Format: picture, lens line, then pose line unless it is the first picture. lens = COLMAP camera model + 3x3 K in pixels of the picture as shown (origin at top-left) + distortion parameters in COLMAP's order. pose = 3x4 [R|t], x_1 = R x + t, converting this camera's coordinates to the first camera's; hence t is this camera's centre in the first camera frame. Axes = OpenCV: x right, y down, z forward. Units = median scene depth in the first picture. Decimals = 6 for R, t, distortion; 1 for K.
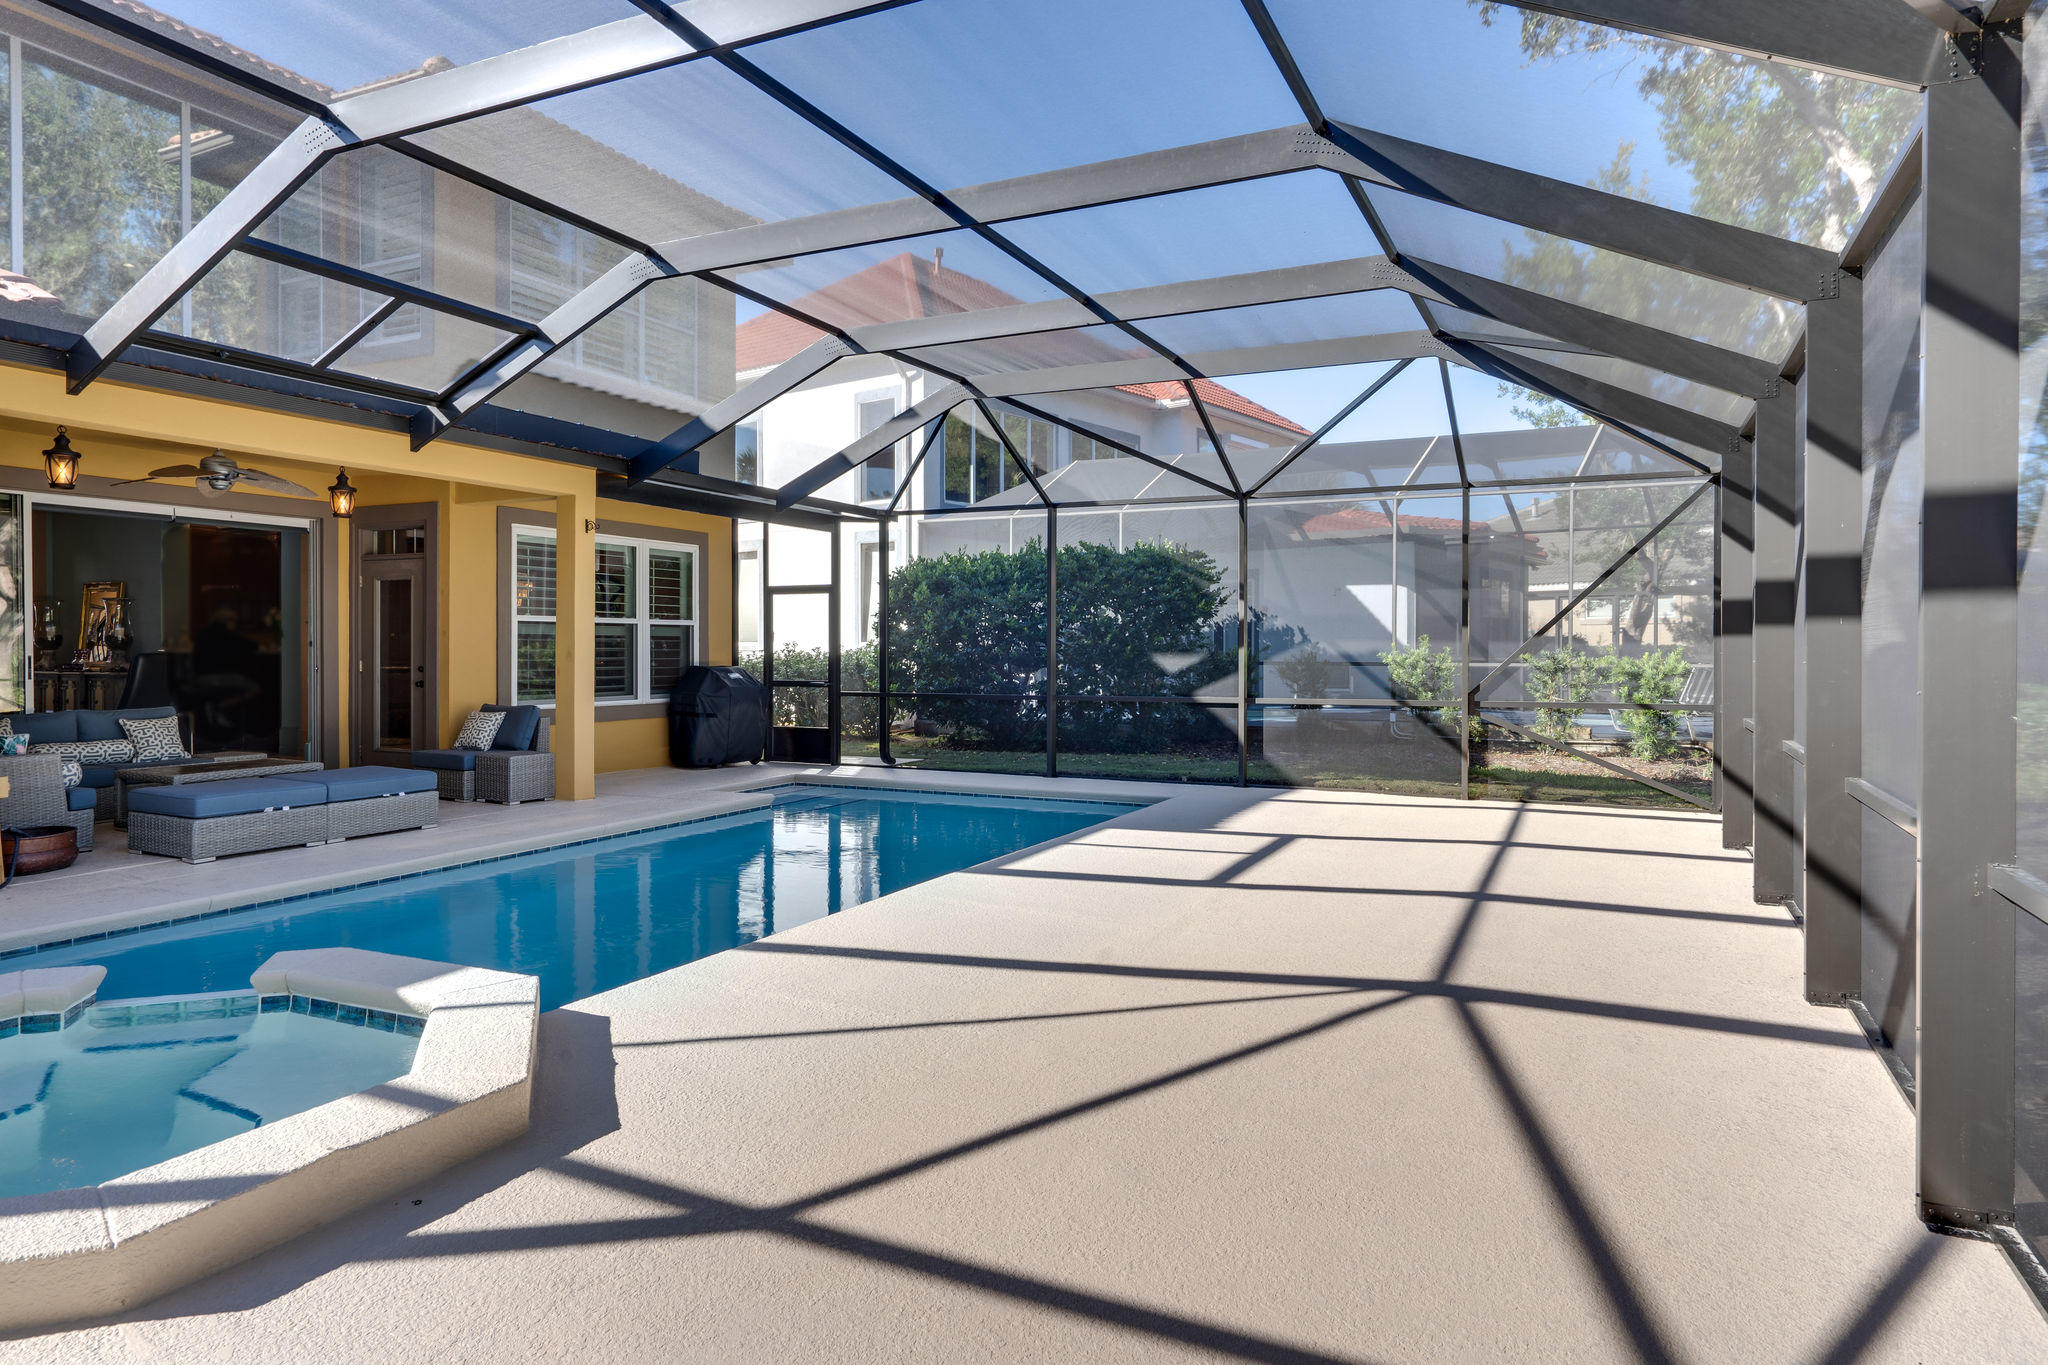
lens RADIAL K [[1226.4, 0, 1000.3], [0, 1226.4, 673.3], [0, 0, 1]] dist [0.005888, 0.001248]
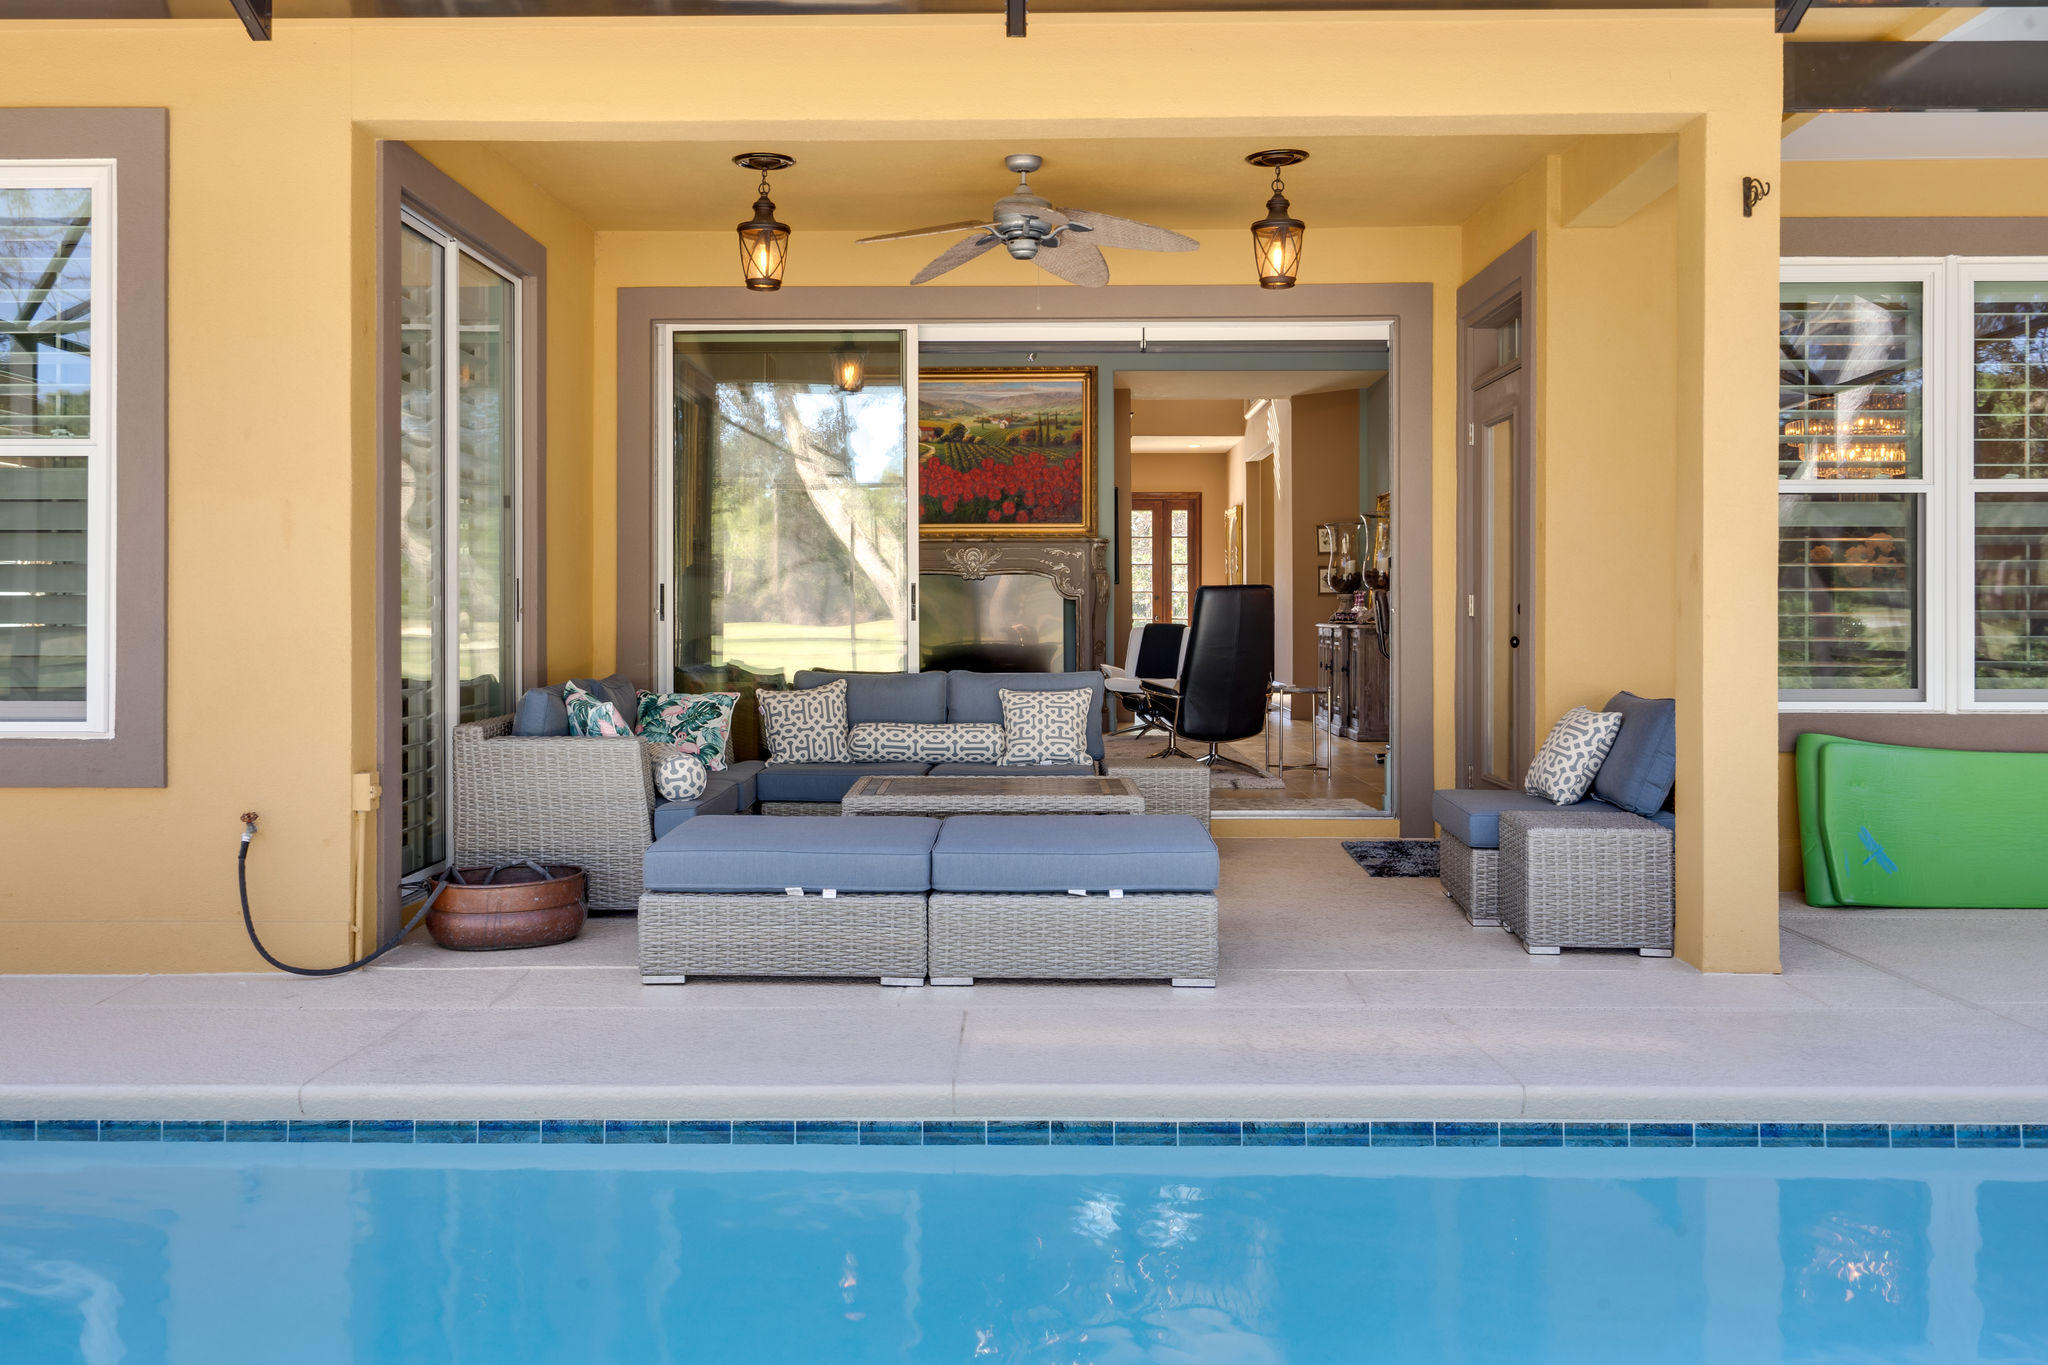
lens RADIAL K [[1679.9, 0, 1023.8], [0, 1679.9, 611.8], [0, 0, 1]] dist [-0.002485, -0.000991]
pose [[0.419449, 0.000832, -0.907779, 0.018698], [-0.019382, 0.999780, -0.008039, 0.006326], [0.907572, 0.020966, 0.419373, 0.668320]]
